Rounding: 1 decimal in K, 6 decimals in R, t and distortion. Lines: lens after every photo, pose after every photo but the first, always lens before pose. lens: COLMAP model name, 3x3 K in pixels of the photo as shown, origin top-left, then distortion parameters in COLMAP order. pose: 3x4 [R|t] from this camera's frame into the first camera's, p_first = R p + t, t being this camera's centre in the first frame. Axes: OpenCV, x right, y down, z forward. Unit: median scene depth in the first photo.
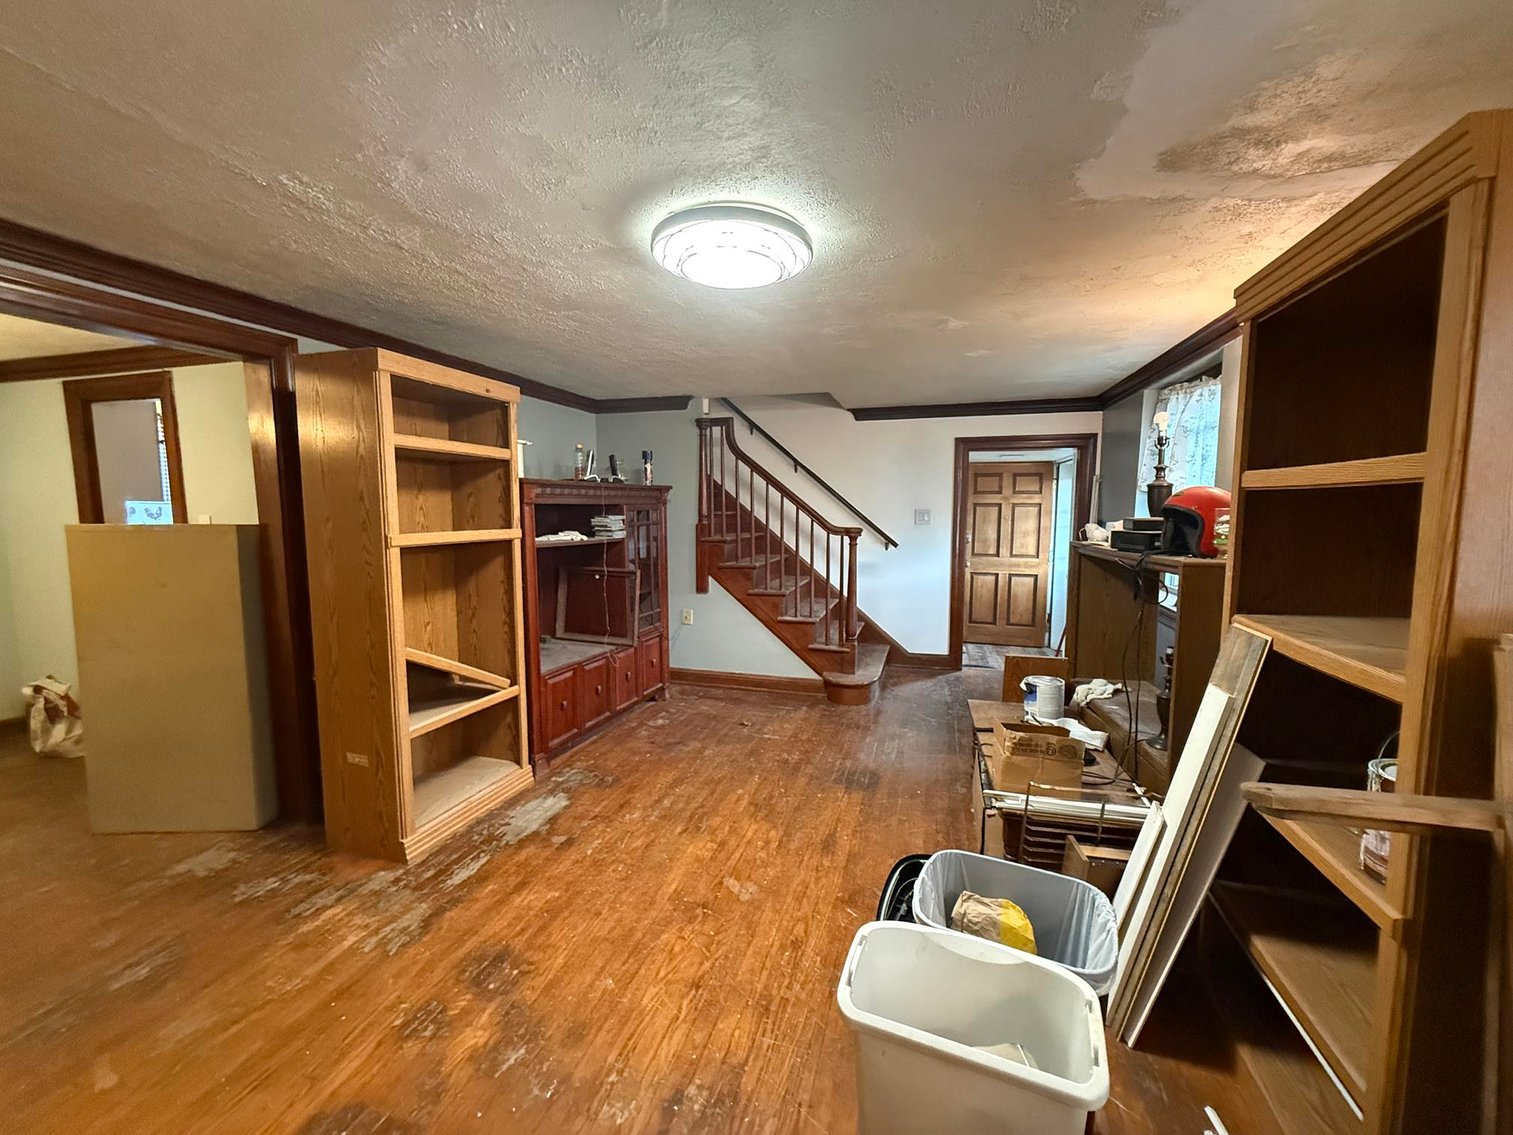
lens RADIAL K [[606.1, 0, 763.1], [0, 606.1, 564.2], [0, 0, 1]] dist [0.003219, 0.000022]
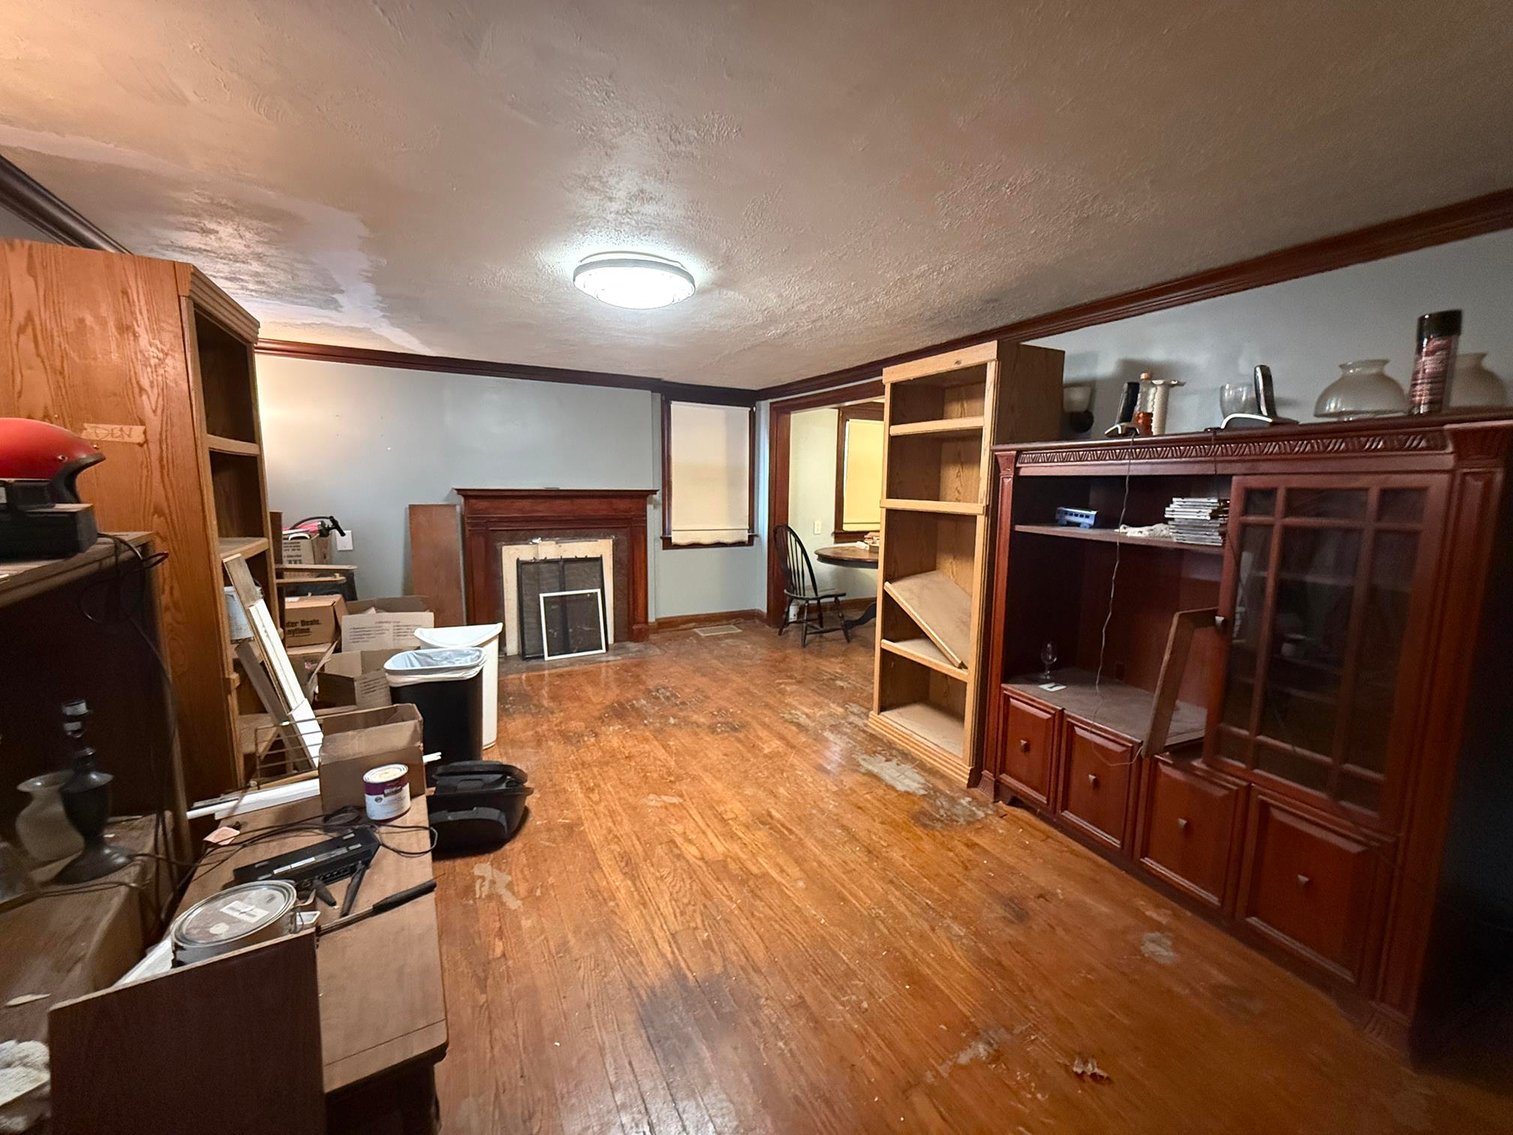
lens RADIAL K [[606.1, 0, 755.2], [0, 606.1, 565.1], [0, 0, 1]] dist [0.003219, 0.000022]
pose [[-0.720984, 0.081704, -0.688118, 0.504963], [-0.082012, 0.975984, 0.201814, -0.135370], [0.688081, 0.201939, -0.696969, 1.544388]]
